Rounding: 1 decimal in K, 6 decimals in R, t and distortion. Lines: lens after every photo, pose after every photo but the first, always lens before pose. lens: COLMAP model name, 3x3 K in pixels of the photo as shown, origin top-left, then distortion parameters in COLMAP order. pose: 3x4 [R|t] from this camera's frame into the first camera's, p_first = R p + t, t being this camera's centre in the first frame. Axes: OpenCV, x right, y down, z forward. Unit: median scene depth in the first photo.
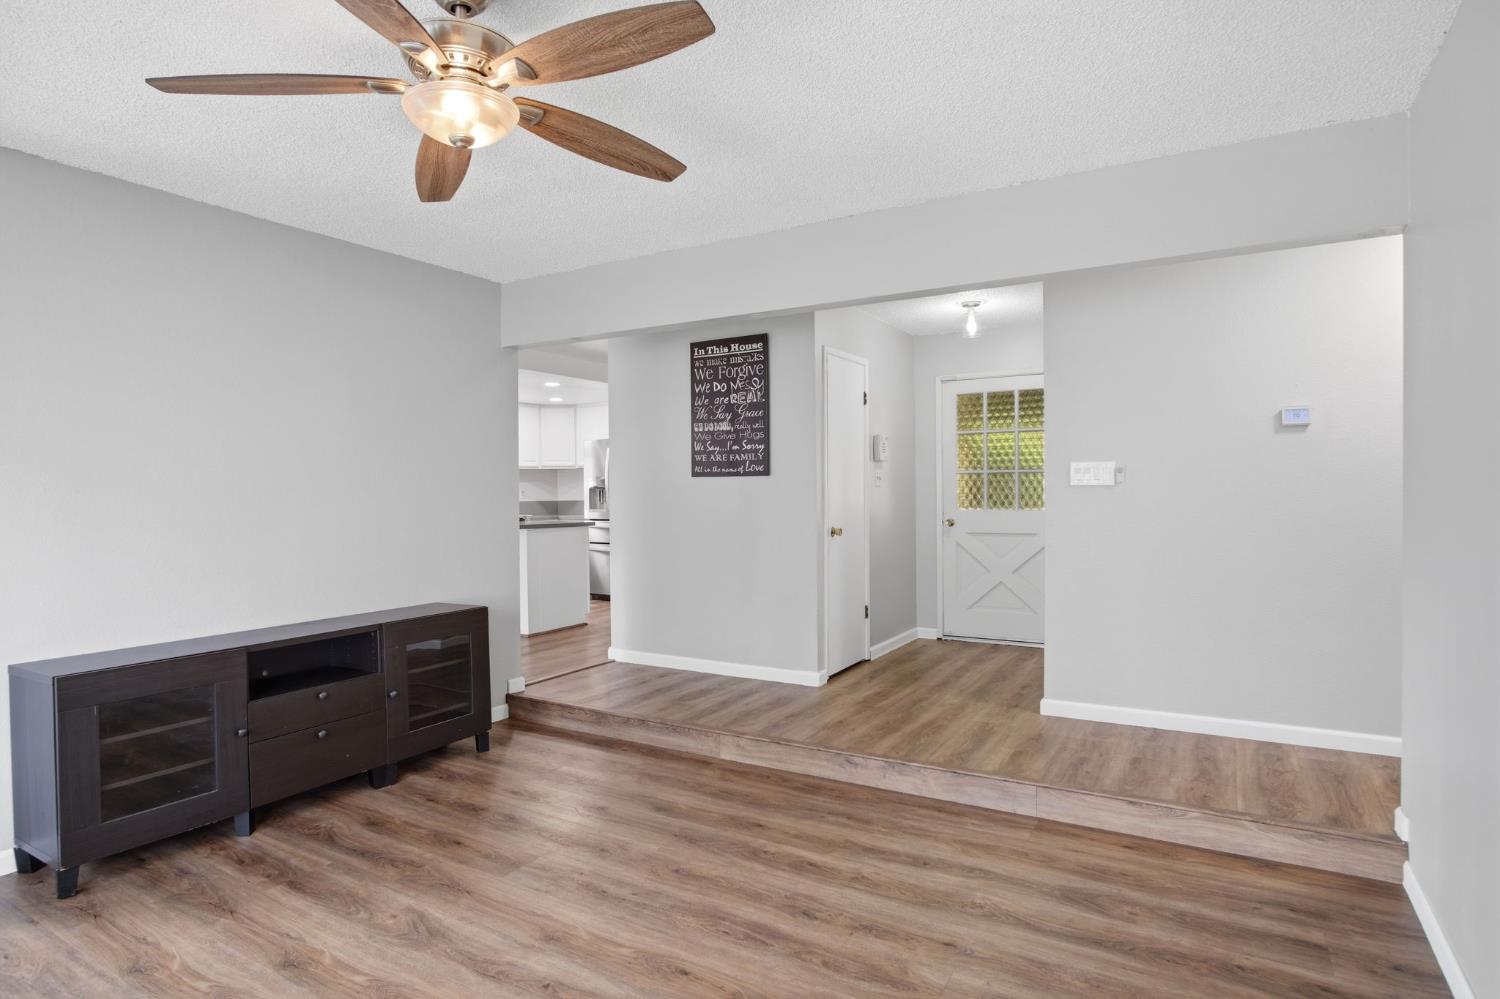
lens RADIAL K [[801.9, 0, 755.4], [0, 801.9, 498.7], [0, 0, 1]] dist [-0.035945, 0.011760]
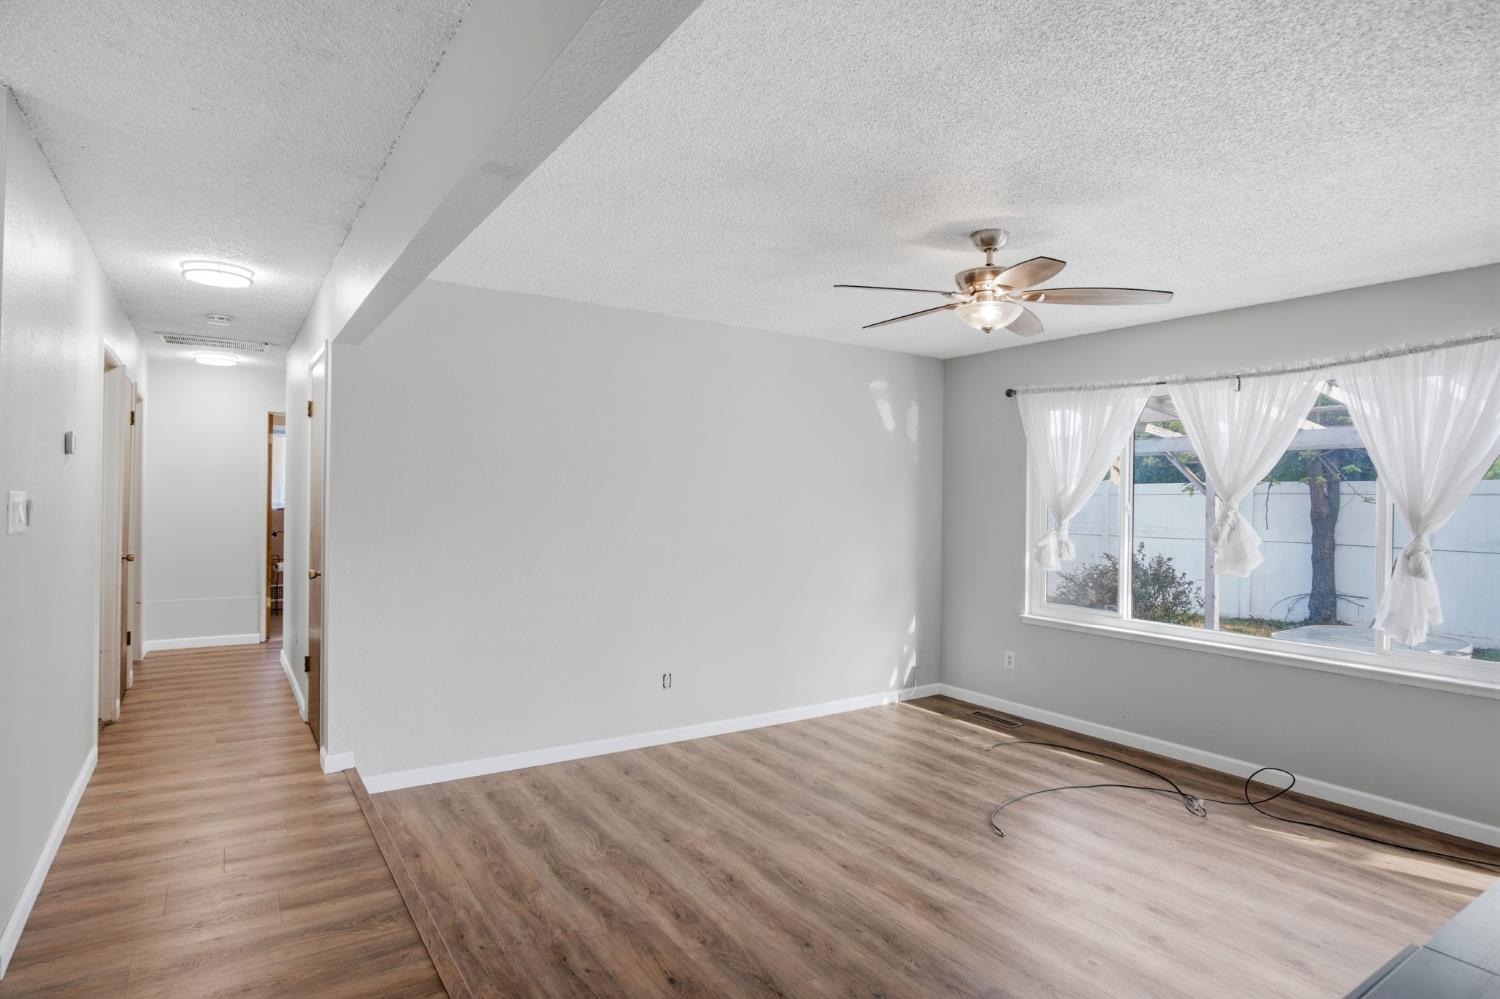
lens RADIAL K [[801.9, 0, 755.4], [0, 801.9, 498.7], [0, 0, 1]] dist [-0.035945, 0.011760]
pose [[-0.901604, -0.003071, 0.432552, -0.248139], [-0.001877, 0.999993, 0.003186, -0.035385], [-0.432558, 0.002060, -0.901604, 1.035459]]
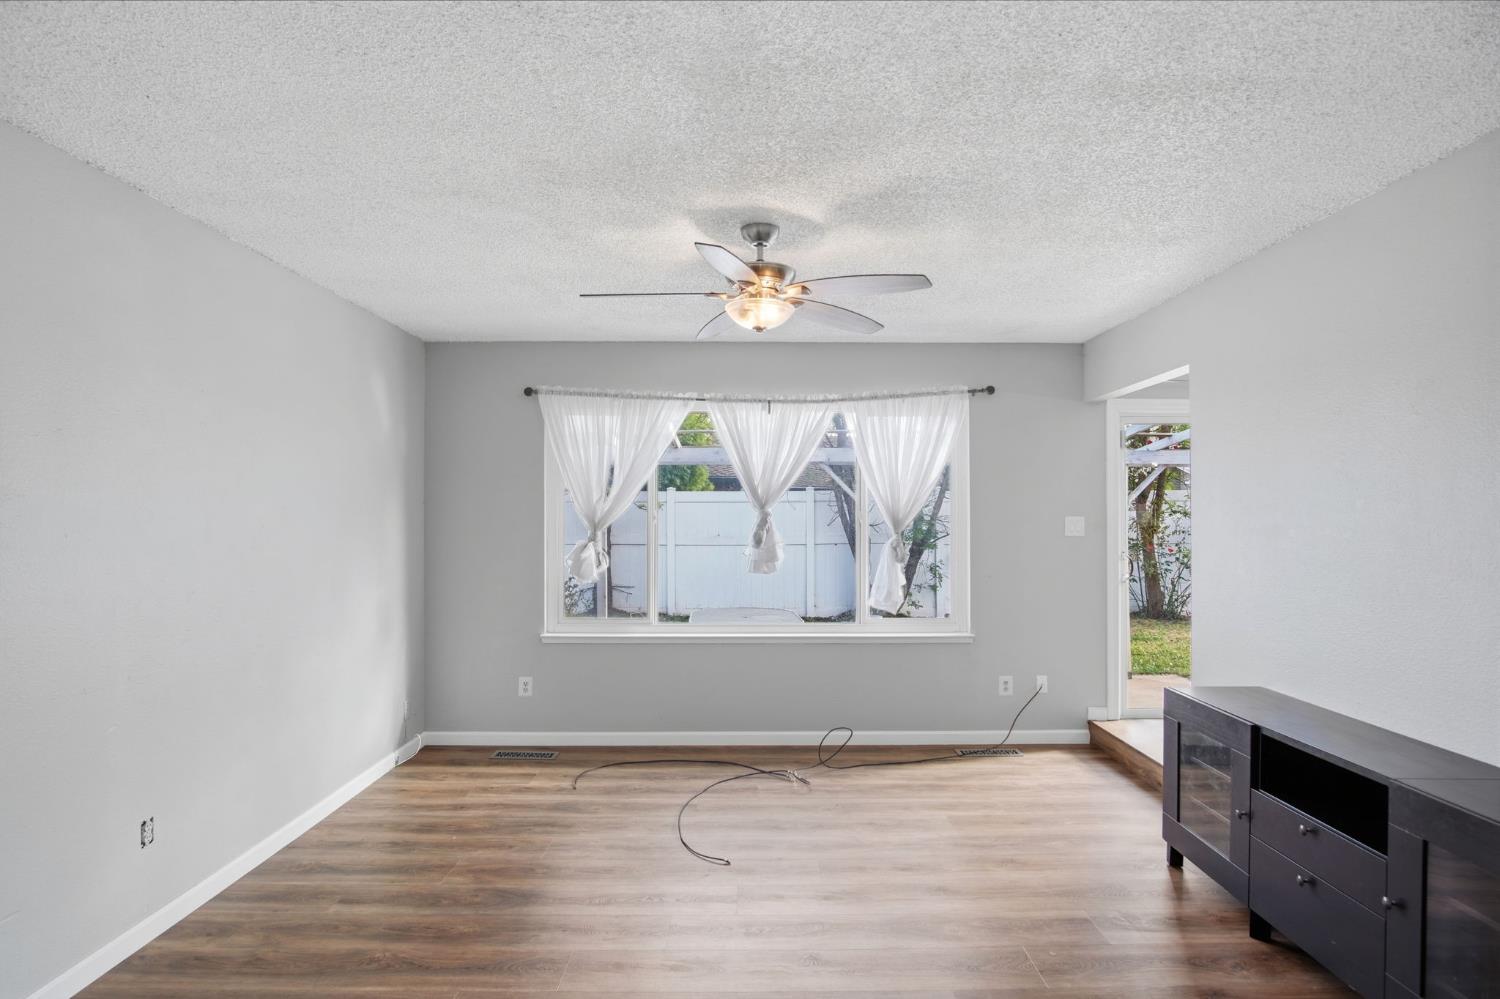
lens RADIAL K [[801.9, 0, 755.4], [0, 801.9, 498.7], [0, 0, 1]] dist [-0.035945, 0.011760]
pose [[-0.858343, 0.000355, -0.513077, 0.176847], [0.004436, 0.999968, -0.006730, -0.036390], [0.513058, -0.008053, -0.858316, 0.895432]]
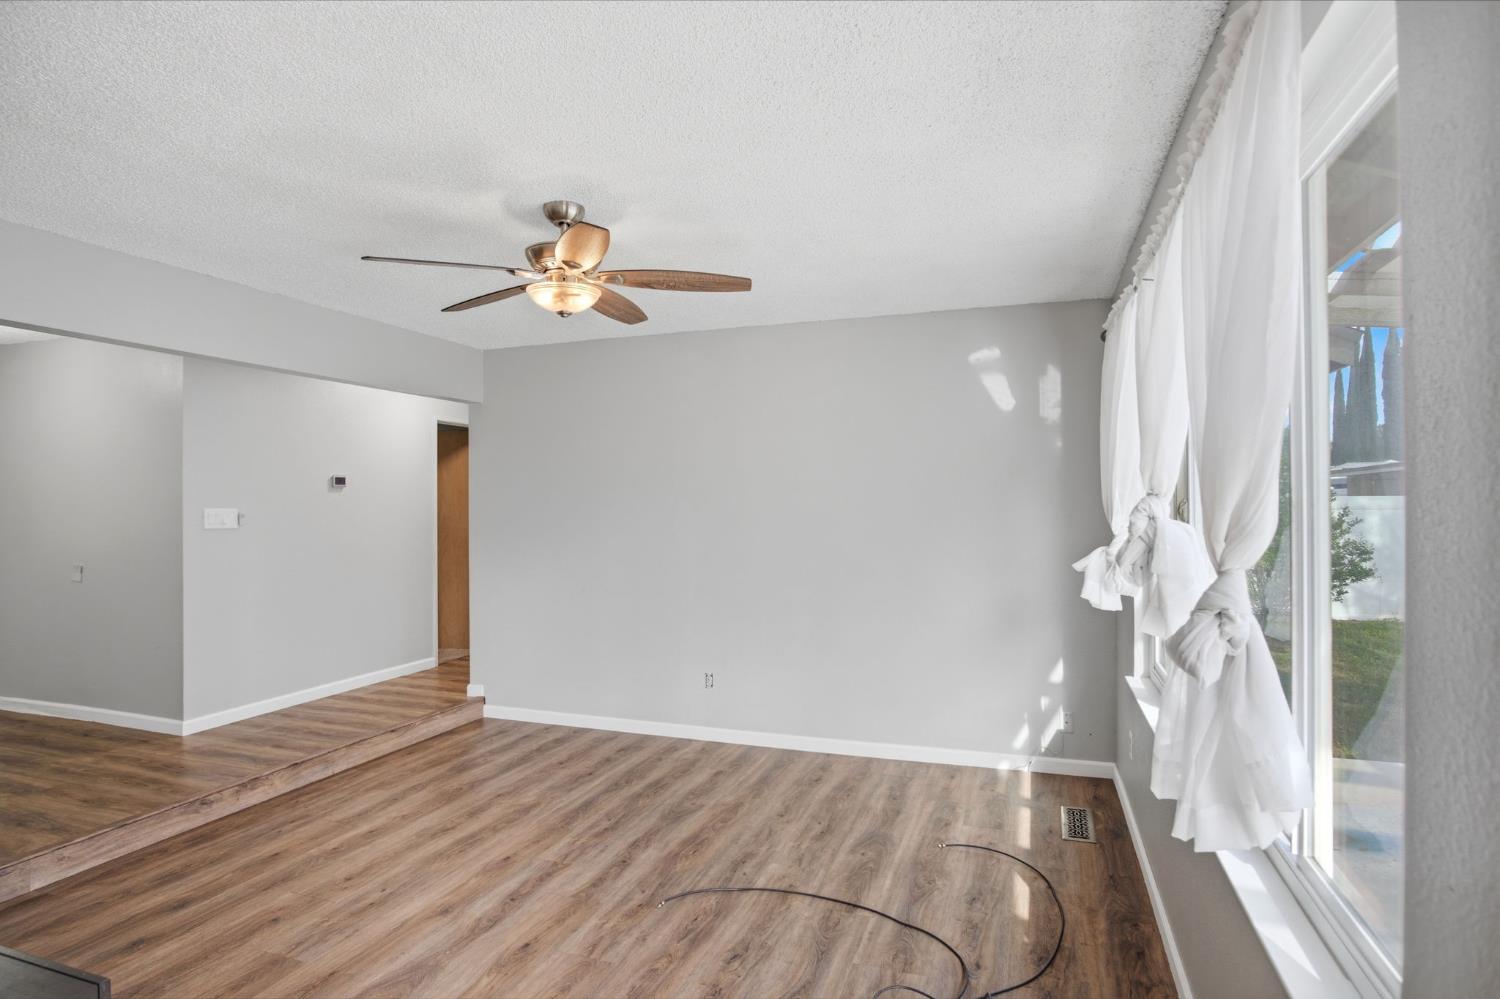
lens RADIAL K [[801.9, 0, 755.4], [0, 801.9, 498.7], [0, 0, 1]] dist [-0.035945, 0.011760]
pose [[-0.193705, 0.015196, 0.980942, -0.729949], [0.015551, 0.999802, -0.012417, -0.027738], [-0.980937, 0.012849, -0.193903, 0.355696]]
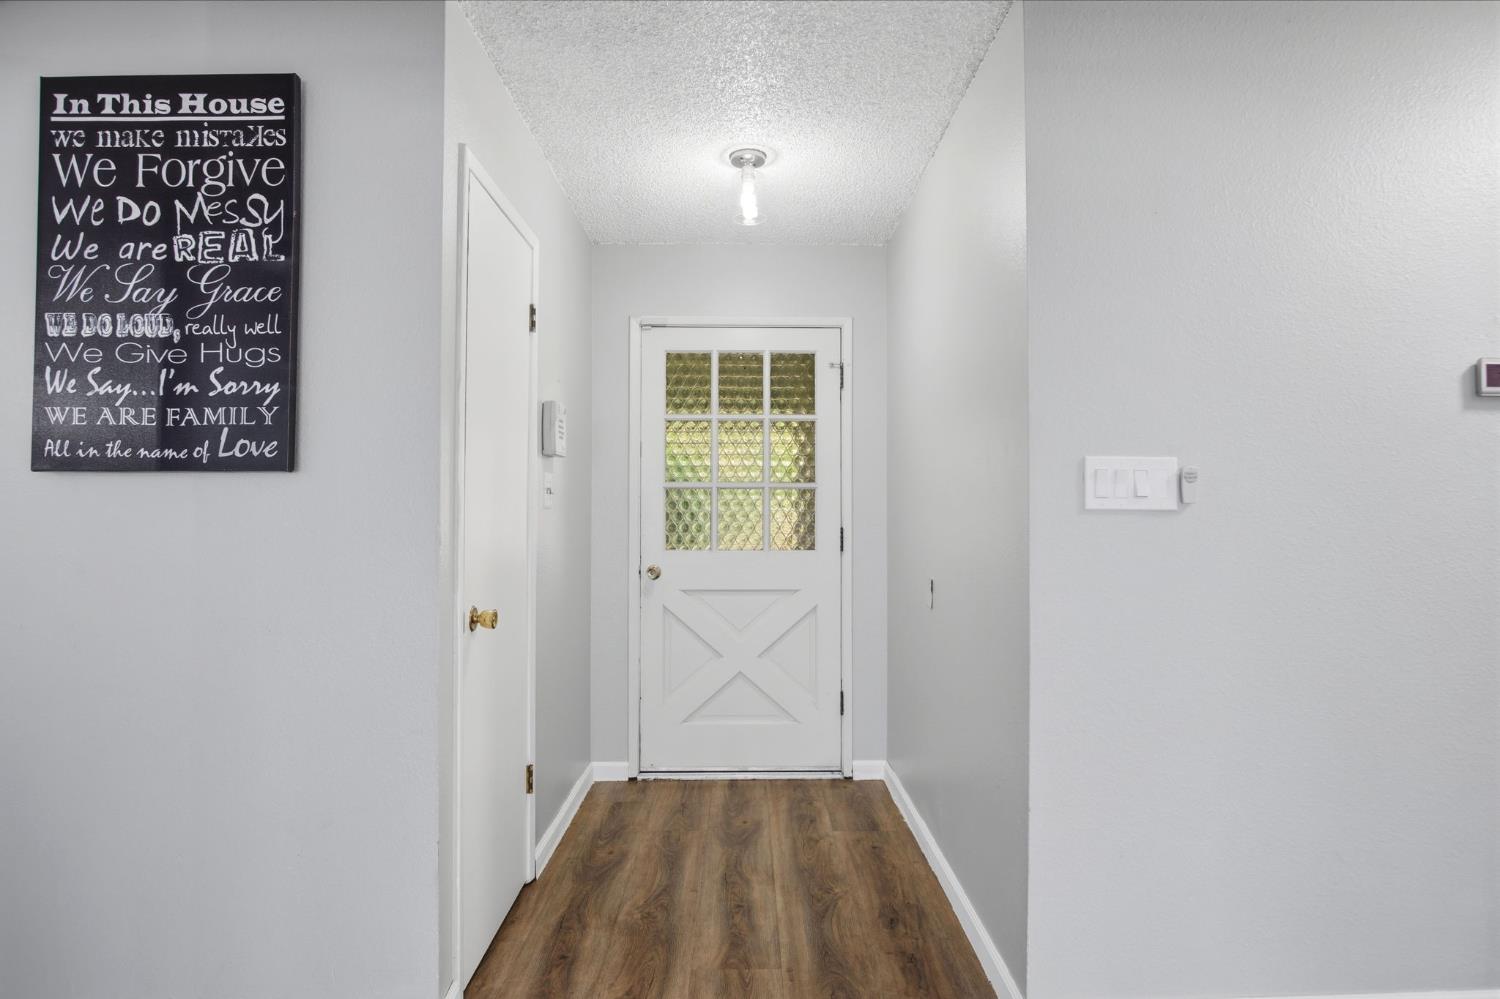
lens RADIAL K [[801.9, 0, 755.4], [0, 801.9, 498.7], [0, 0, 1]] dist [-0.035945, 0.011760]
pose [[0.854825, 0.019513, 0.518550, 0.009795], [-0.002819, 0.999453, -0.032962, -0.005820], [-0.518909, 0.026716, 0.854412, 0.588179]]
